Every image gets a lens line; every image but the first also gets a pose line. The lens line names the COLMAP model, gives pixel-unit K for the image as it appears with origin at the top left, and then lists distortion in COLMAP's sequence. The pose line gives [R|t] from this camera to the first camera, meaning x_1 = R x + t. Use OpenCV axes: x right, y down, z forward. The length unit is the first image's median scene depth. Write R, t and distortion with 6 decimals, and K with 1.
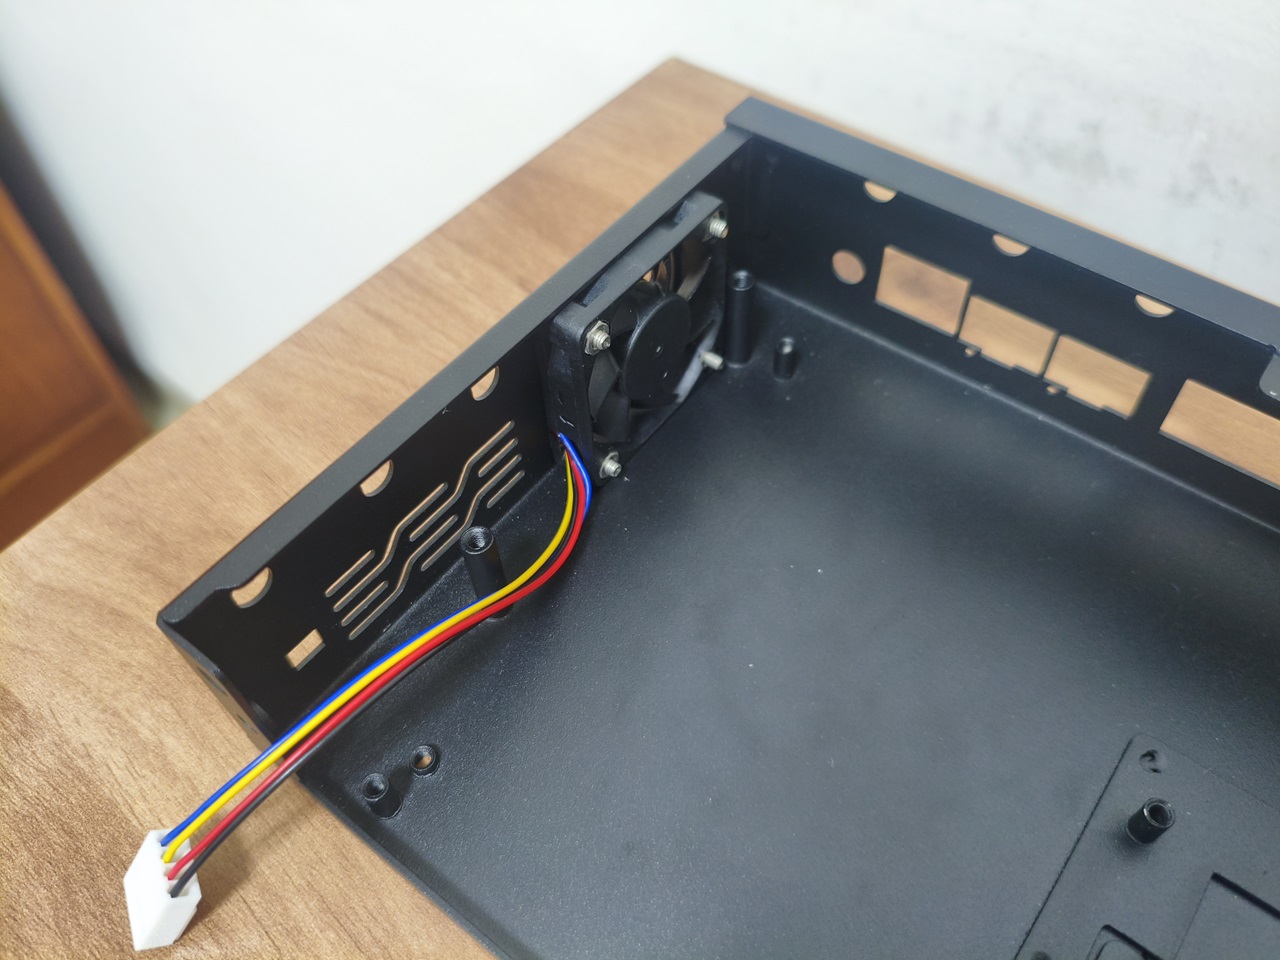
lens RADIAL K [[975.7, 0, 638.5], [0, 975.7, 481.5], [0, 0, 1]] dist [-0.004998, -0.015143]
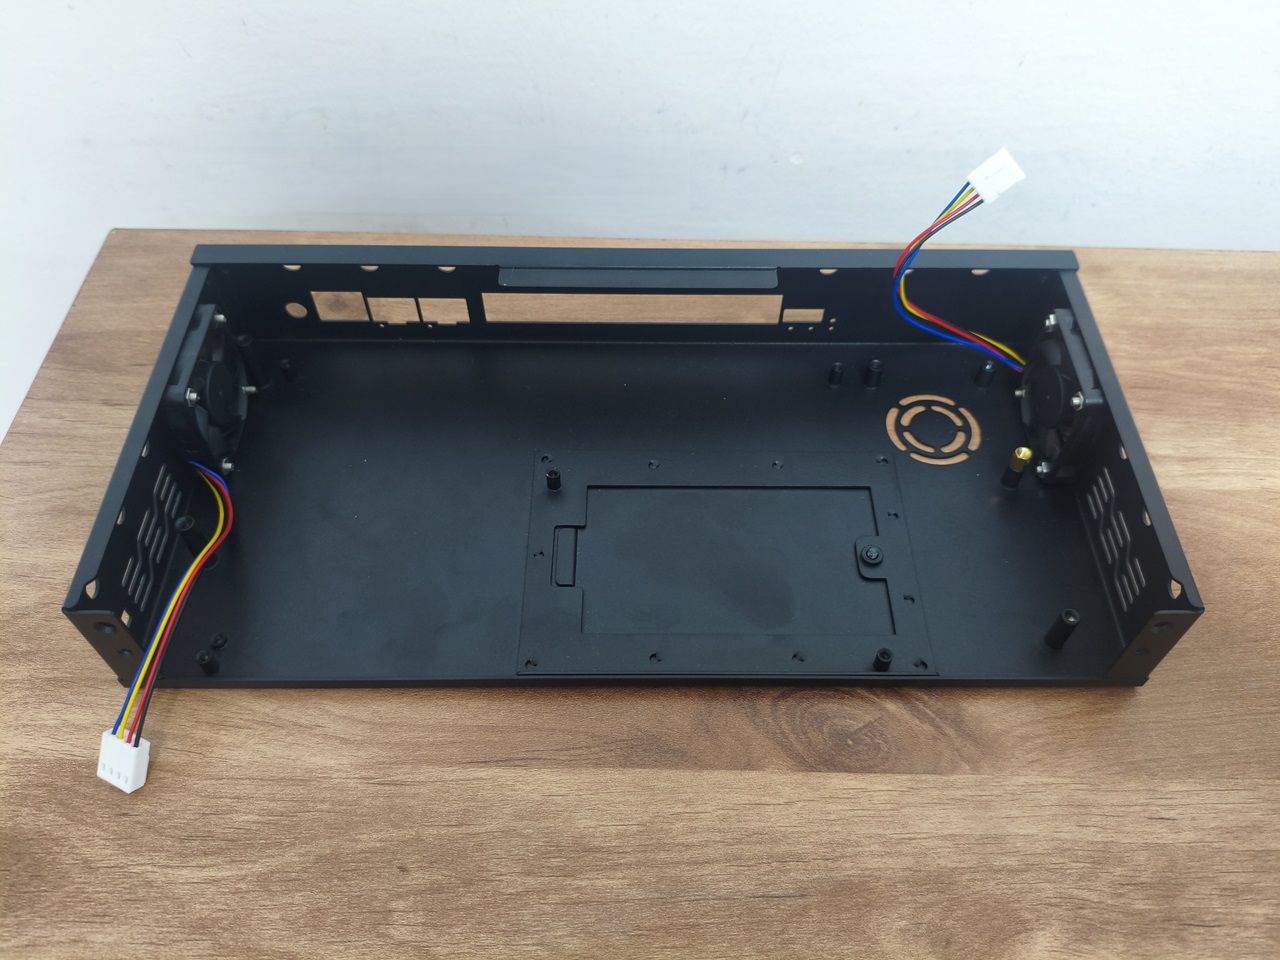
lens RADIAL K [[975.7, 0, 643.4], [0, 975.7, 483.8], [0, 0, 1]] dist [-0.004998, -0.015143]
pose [[0.777702, -0.468216, 0.419468, -0.197747], [0.474436, 0.874930, 0.096995, 0.195815], [-0.412419, 0.123577, 0.902574, -0.873825]]
